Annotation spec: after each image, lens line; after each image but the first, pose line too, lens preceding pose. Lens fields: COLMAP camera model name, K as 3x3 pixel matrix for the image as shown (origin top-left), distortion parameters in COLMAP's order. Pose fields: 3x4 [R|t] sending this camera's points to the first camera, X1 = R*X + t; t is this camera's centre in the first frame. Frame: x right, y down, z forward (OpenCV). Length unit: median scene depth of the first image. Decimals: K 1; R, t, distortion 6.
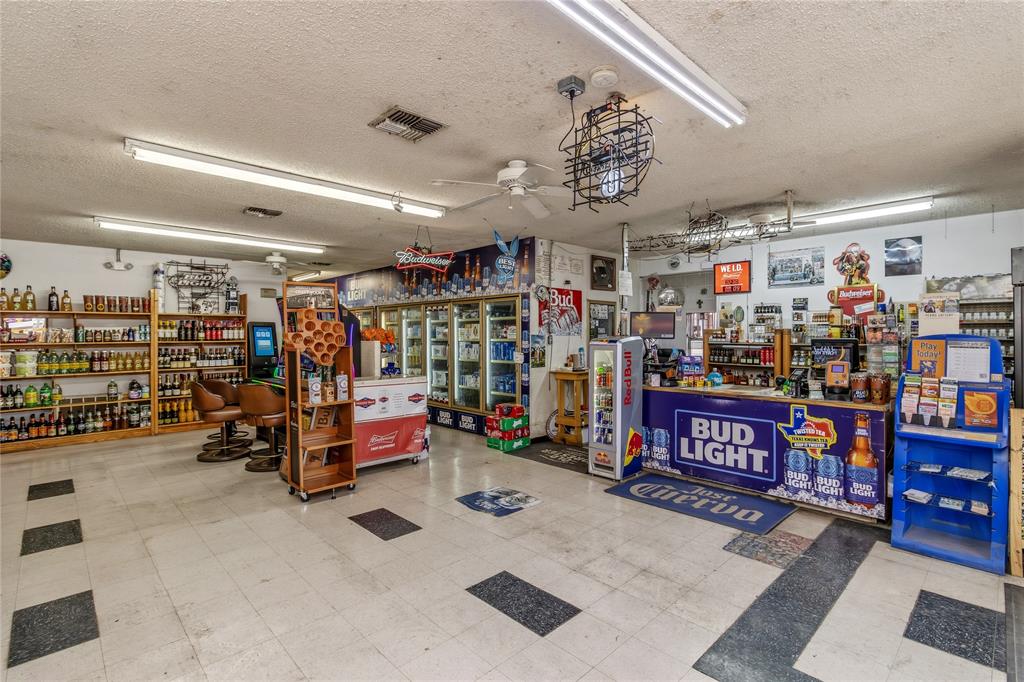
lens RADIAL K [[483.8, 0, 530.3], [0, 483.8, 335.4], [0, 0, 1]] dist [0.006081, 0.000485]
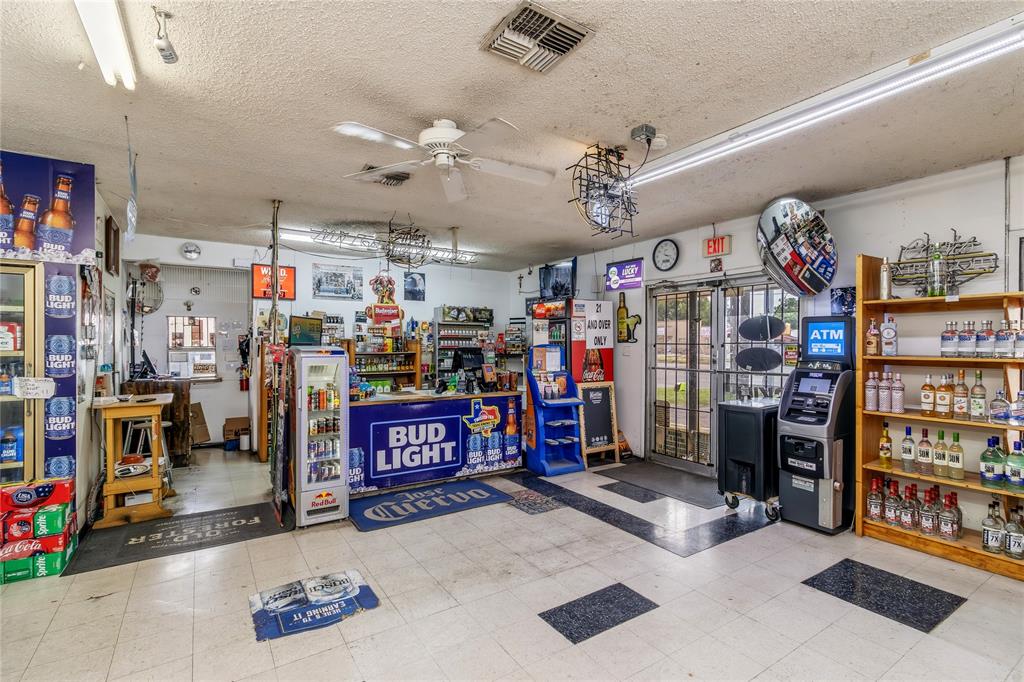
lens RADIAL K [[473.6, 0, 526.3], [0, 473.6, 349.3], [0, 0, 1]] dist [0.006617, 0.000494]
pose [[0.195296, -0.007762, 0.980714, -0.601888], [-0.000114, 0.999968, 0.007937, 0.001599], [-0.980744, -0.001662, 0.195289, 0.576637]]
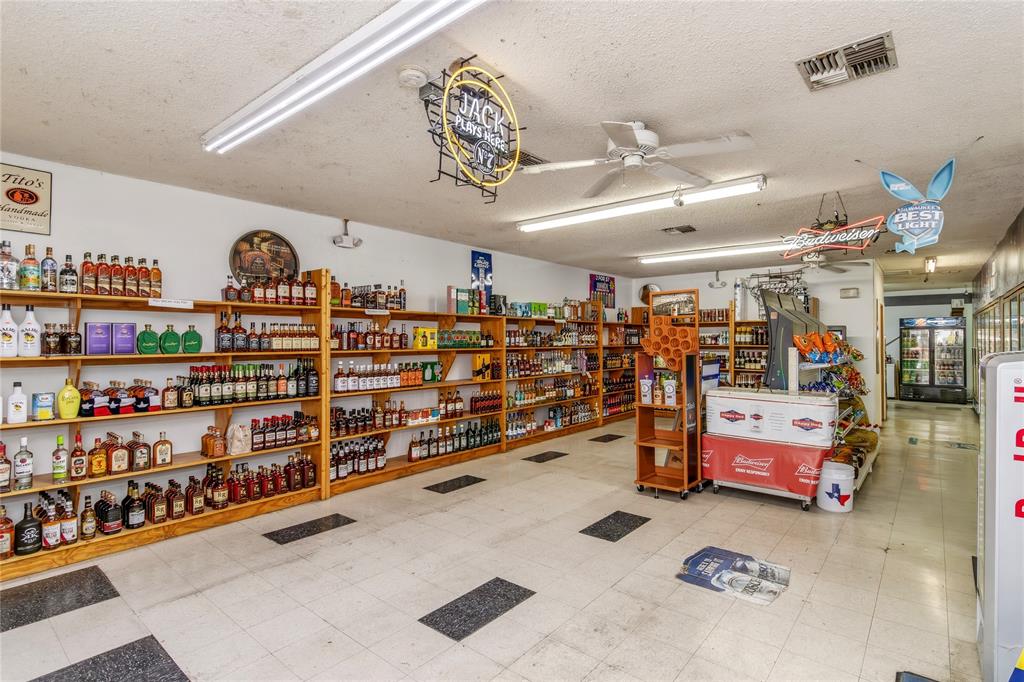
lens RADIAL K [[505.0, 0, 530.5], [0, 505.0, 335.6], [0, 0, 1]] dist [-0.000563, -0.000169]
pose [[0.106256, -0.004745, -0.994327, 0.621650], [-0.002178, 0.999985, -0.005005, -0.005280], [0.994336, 0.002698, 0.106244, 0.596135]]
